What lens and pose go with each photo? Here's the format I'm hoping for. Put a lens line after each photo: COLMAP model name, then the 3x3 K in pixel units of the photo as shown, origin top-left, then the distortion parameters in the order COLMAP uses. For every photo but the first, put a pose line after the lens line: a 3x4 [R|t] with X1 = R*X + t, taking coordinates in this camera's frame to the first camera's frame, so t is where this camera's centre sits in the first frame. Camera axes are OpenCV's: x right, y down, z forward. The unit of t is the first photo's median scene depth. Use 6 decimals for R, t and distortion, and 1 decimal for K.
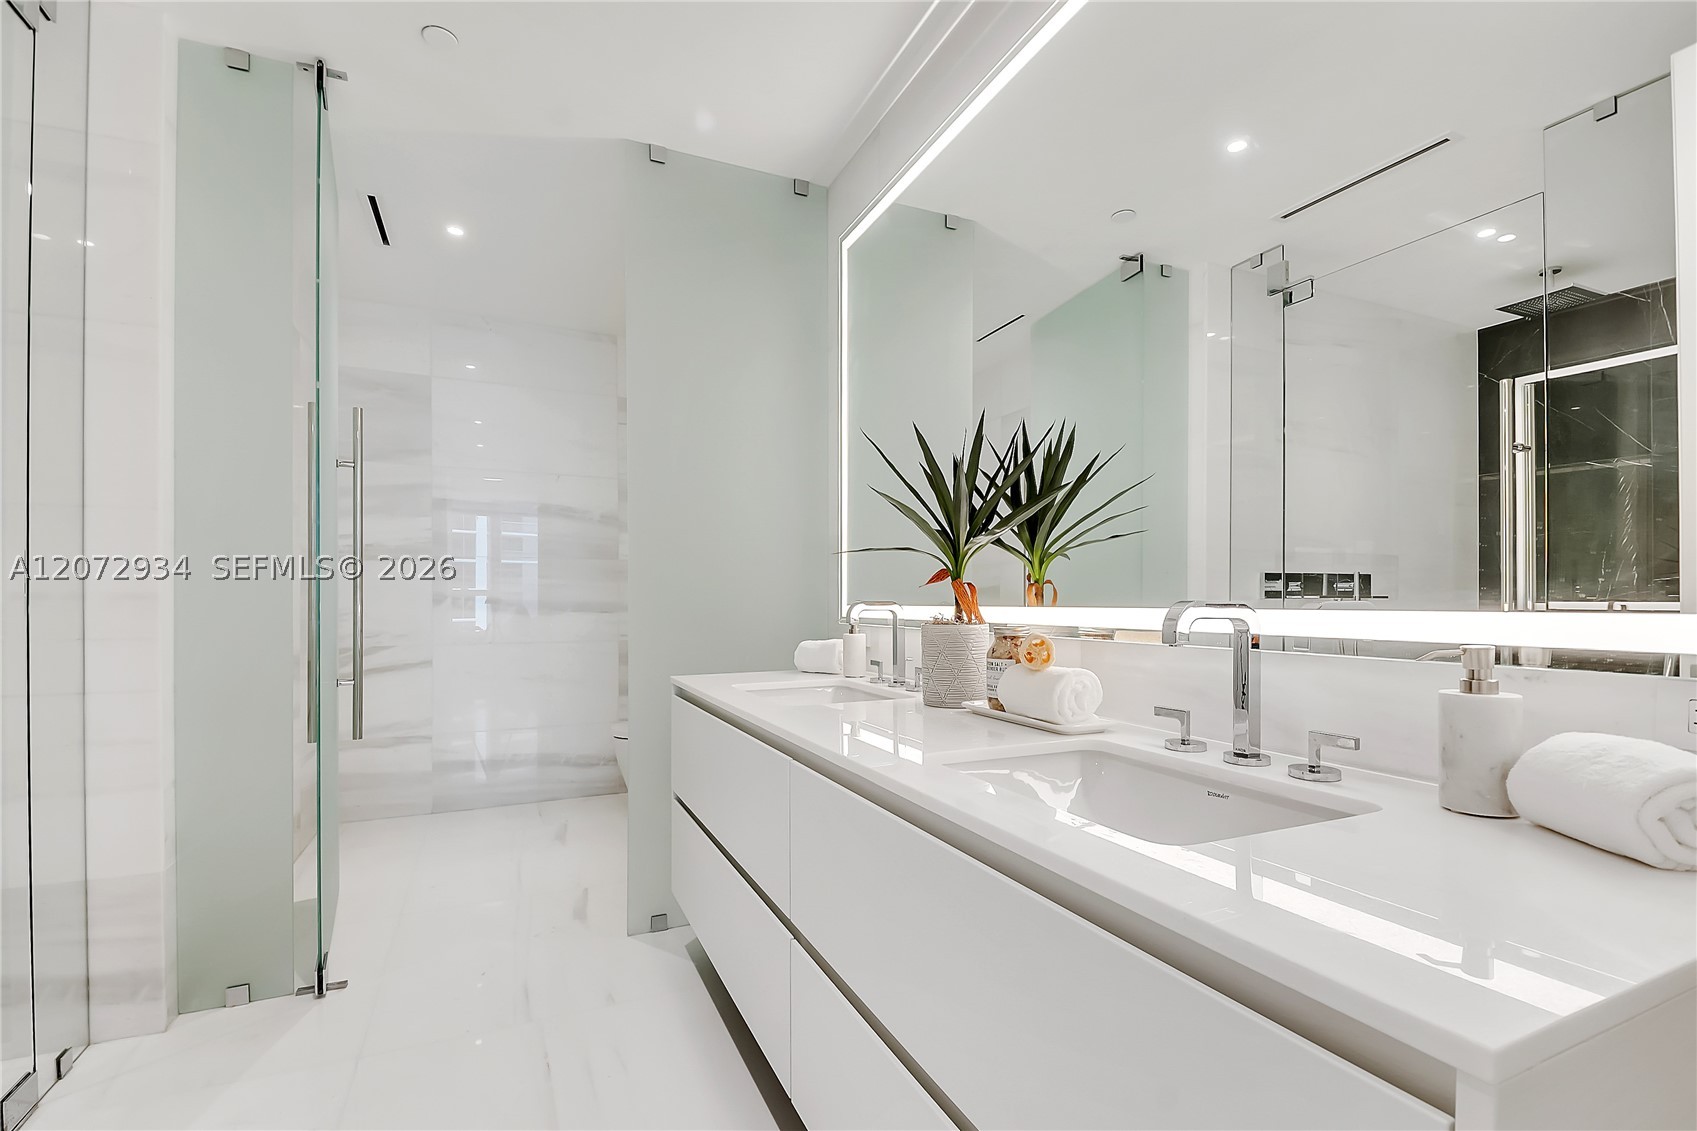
lens RADIAL K [[756.0, 0, 838.4], [0, 756.0, 606.6], [0, 0, 1]] dist [0.040695, -0.042563]
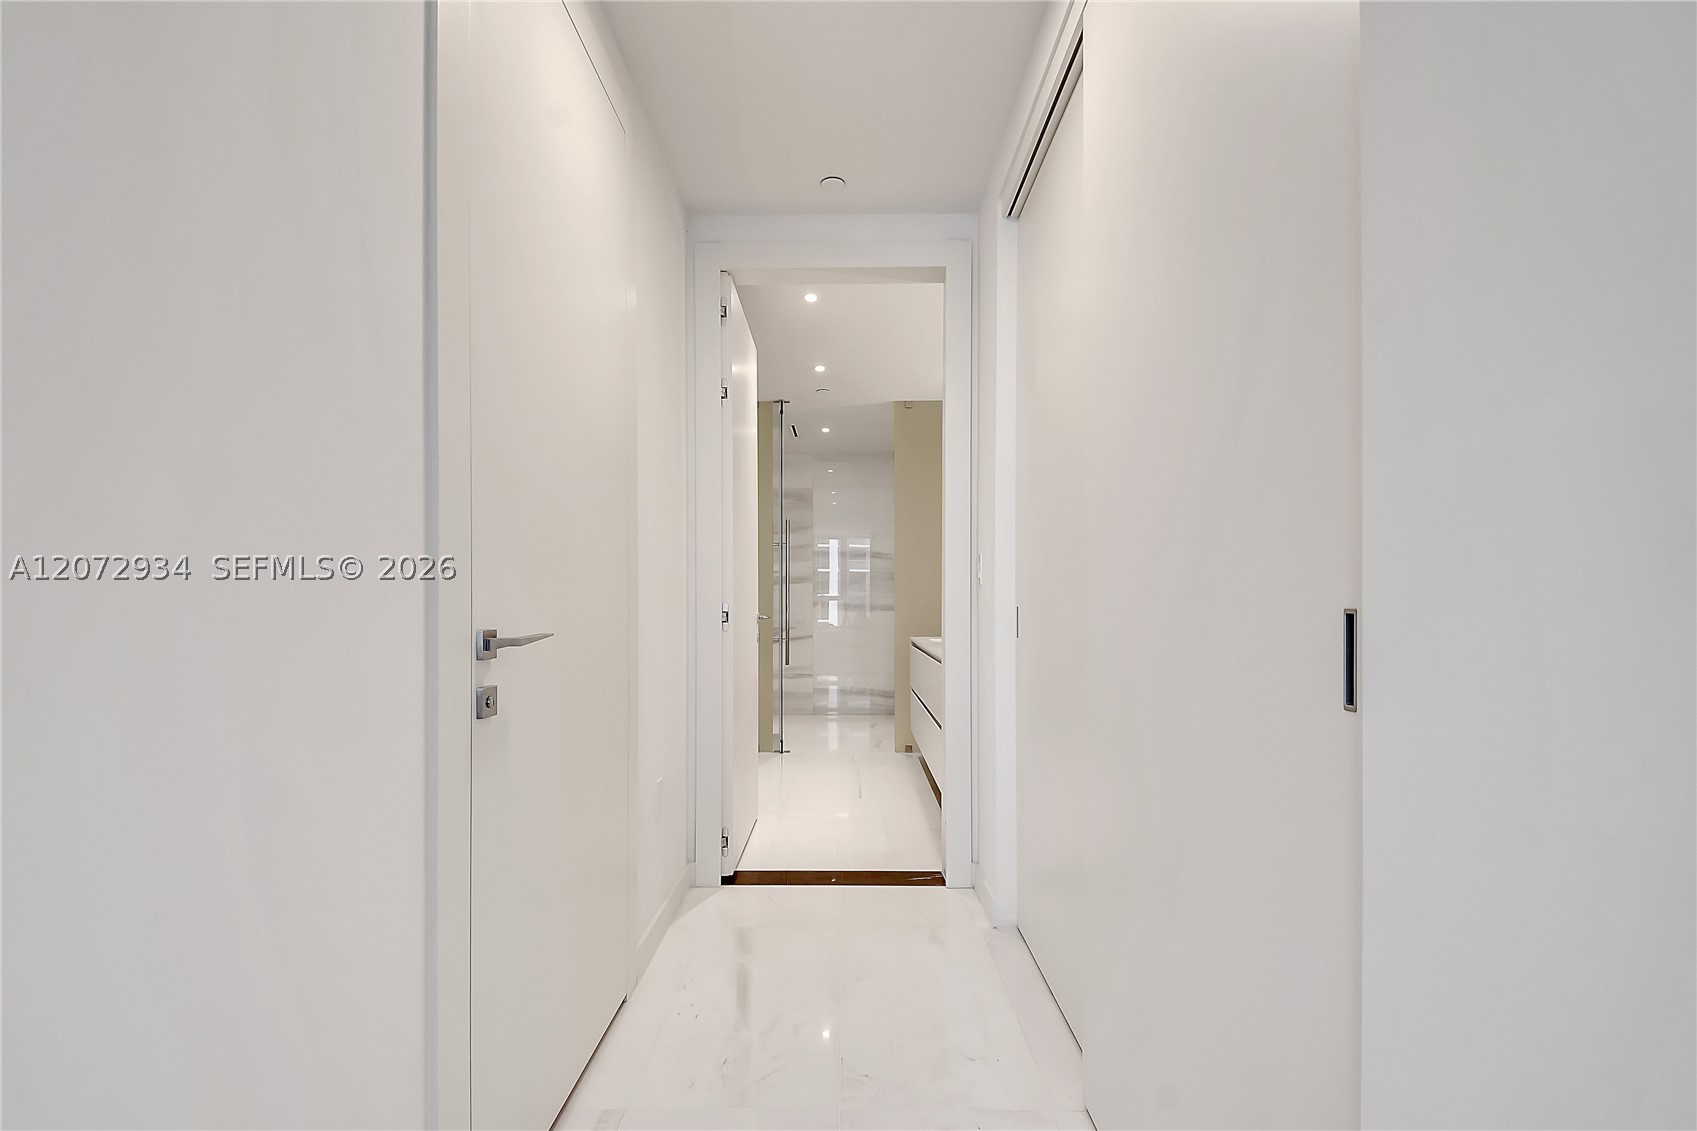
lens RADIAL K [[756.0, 0, 838.4], [0, 756.0, 606.6], [0, 0, 1]] dist [0.040695, -0.042563]
pose [[0.908795, 0.001500, -0.417239, 0.314779], [-0.003258, 0.999989, -0.003502, 0.004060], [0.417229, 0.004542, 0.908790, -0.692479]]
